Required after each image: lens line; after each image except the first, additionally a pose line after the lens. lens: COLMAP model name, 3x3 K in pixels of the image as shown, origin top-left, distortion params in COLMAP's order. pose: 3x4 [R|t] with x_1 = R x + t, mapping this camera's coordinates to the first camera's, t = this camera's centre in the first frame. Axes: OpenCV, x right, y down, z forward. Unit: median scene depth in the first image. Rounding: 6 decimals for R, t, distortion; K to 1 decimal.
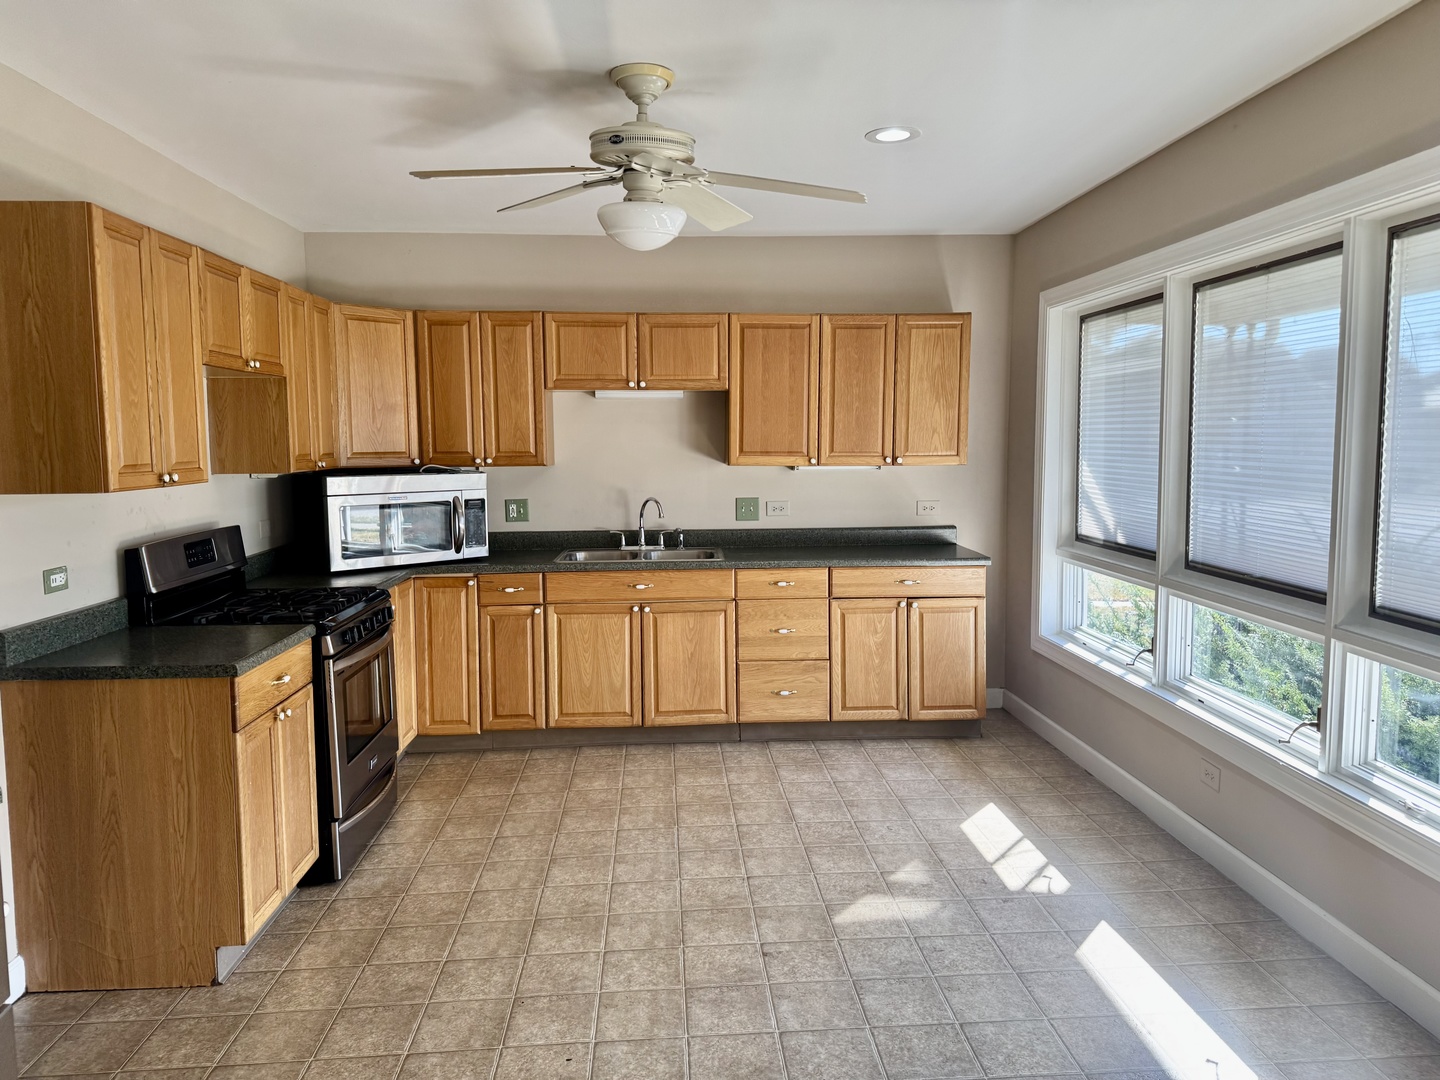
lens RADIAL K [[1010.1, 0, 715.8], [0, 1010.1, 521.1], [0, 0, 1]] dist [0.060962, -0.070139]
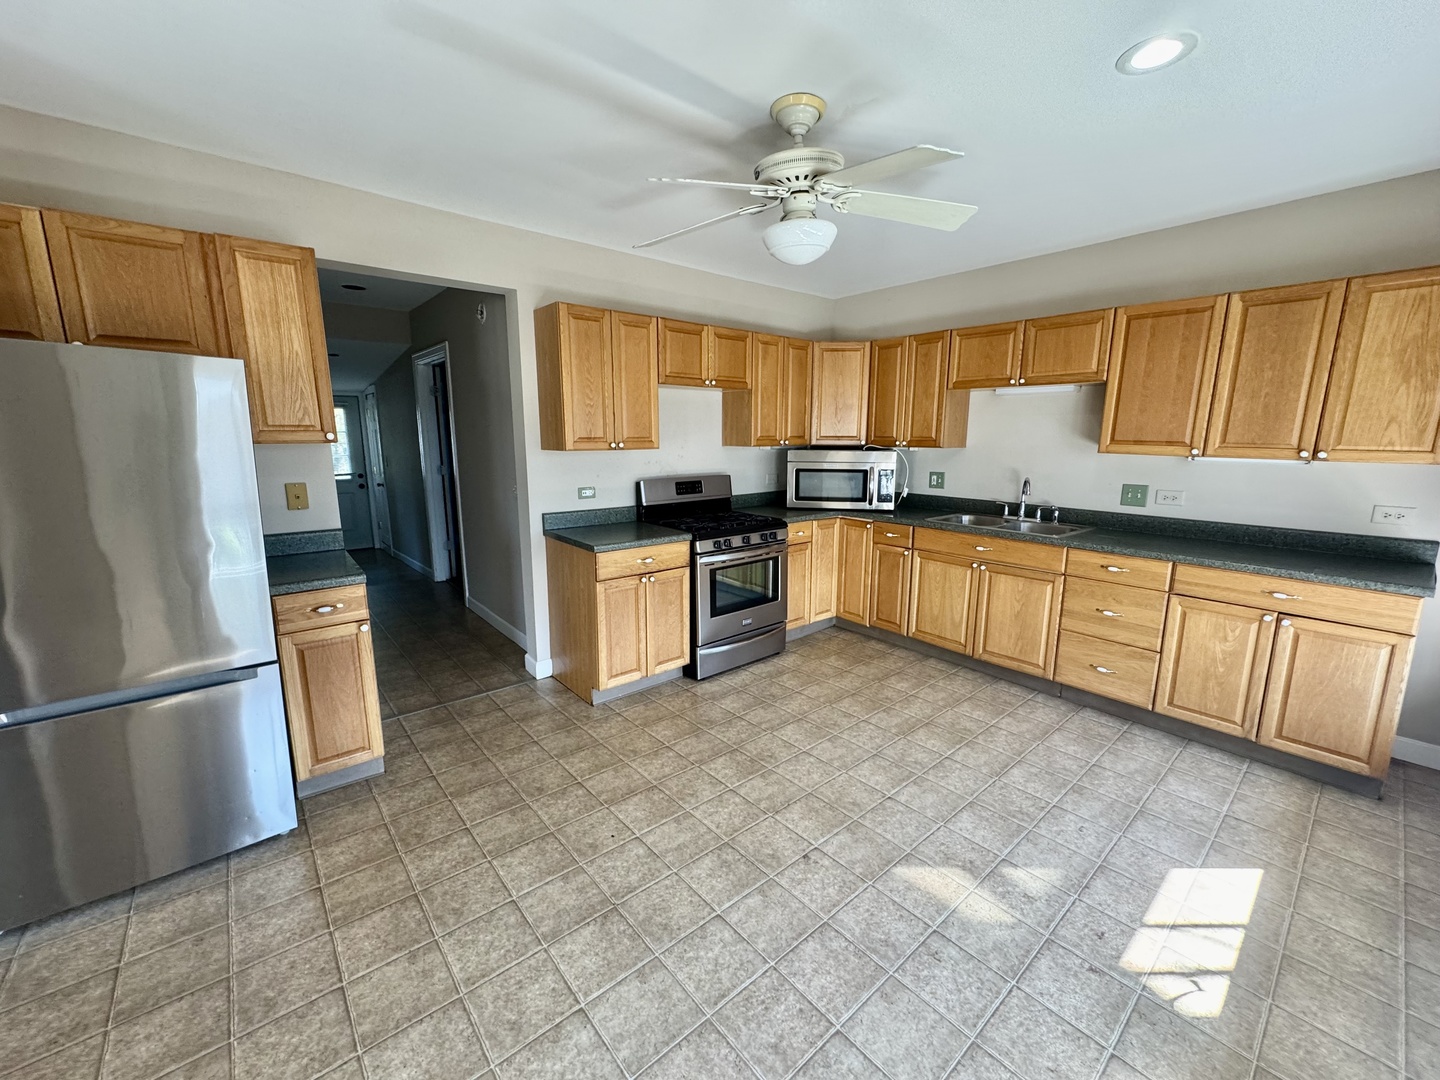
lens RADIAL K [[575.4, 0, 717.7], [0, 575.4, 537.8], [0, 0, 1]] dist [-0.000947, -0.000819]
pose [[0.600911, 0.153899, -0.784360, 0.351457], [-0.074190, 0.987792, 0.136977, -0.025718], [0.795865, -0.024119, 0.604993, 0.390767]]
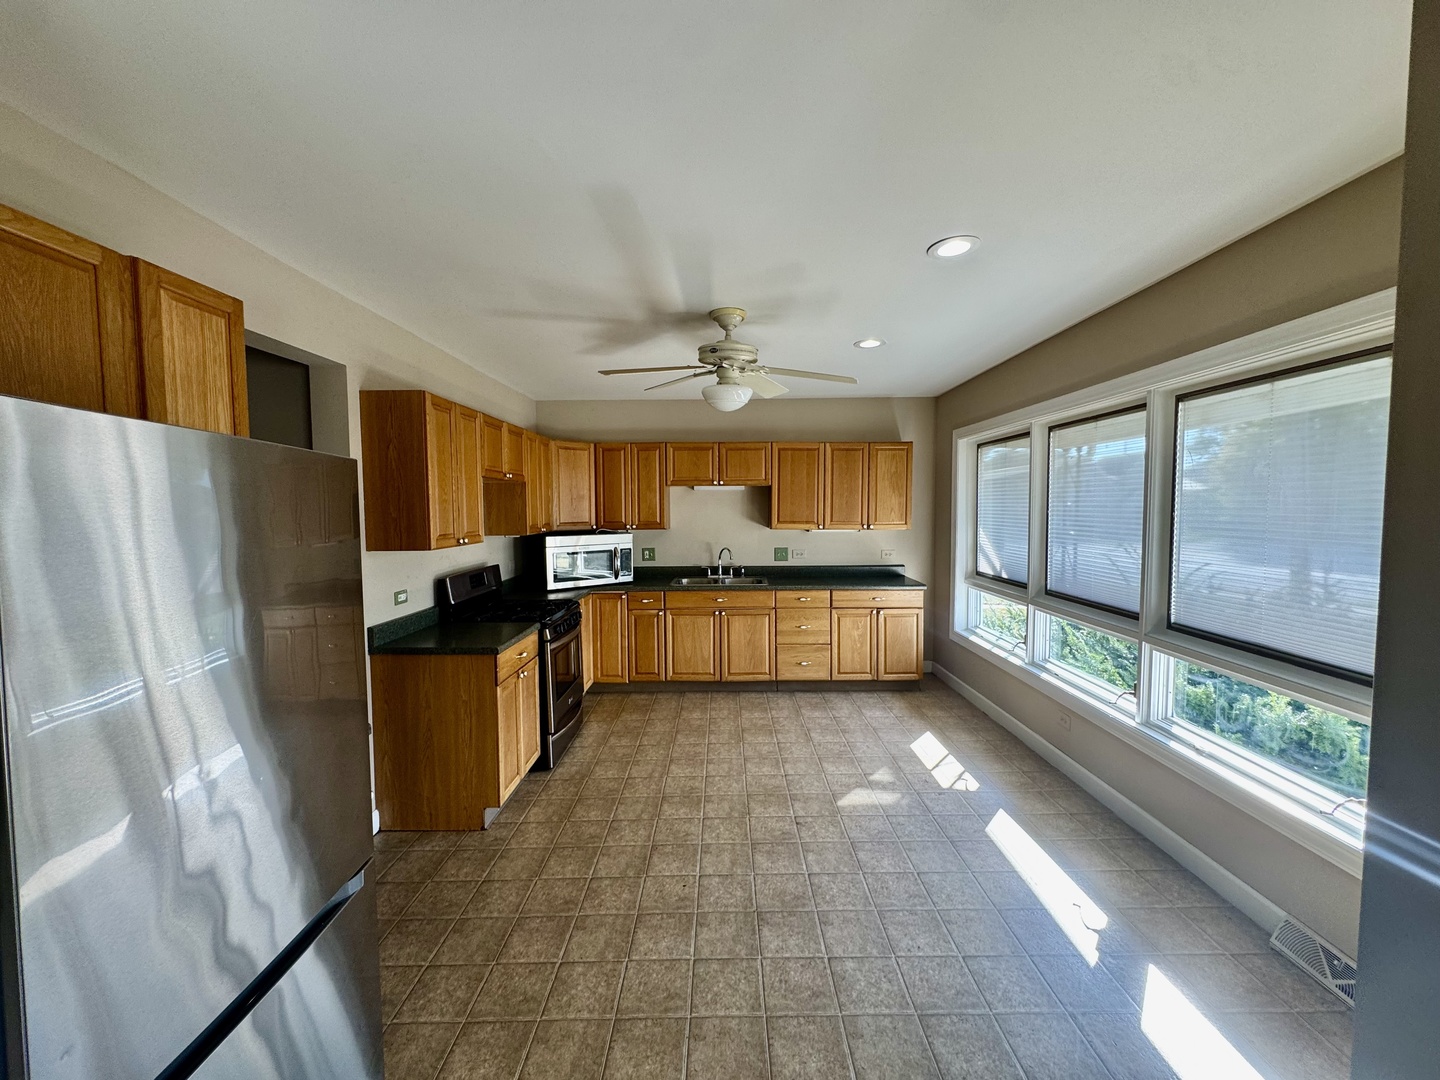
lens RADIAL K [[575.4, 0, 718.7], [0, 575.4, 536.4], [0, 0, 1]] dist [-0.000947, -0.000819]
pose [[0.997863, 0.003578, -0.065245, -0.016341], [-0.005594, 0.999512, -0.030740, -0.016945], [0.065103, 0.031039, 0.997396, 0.017255]]
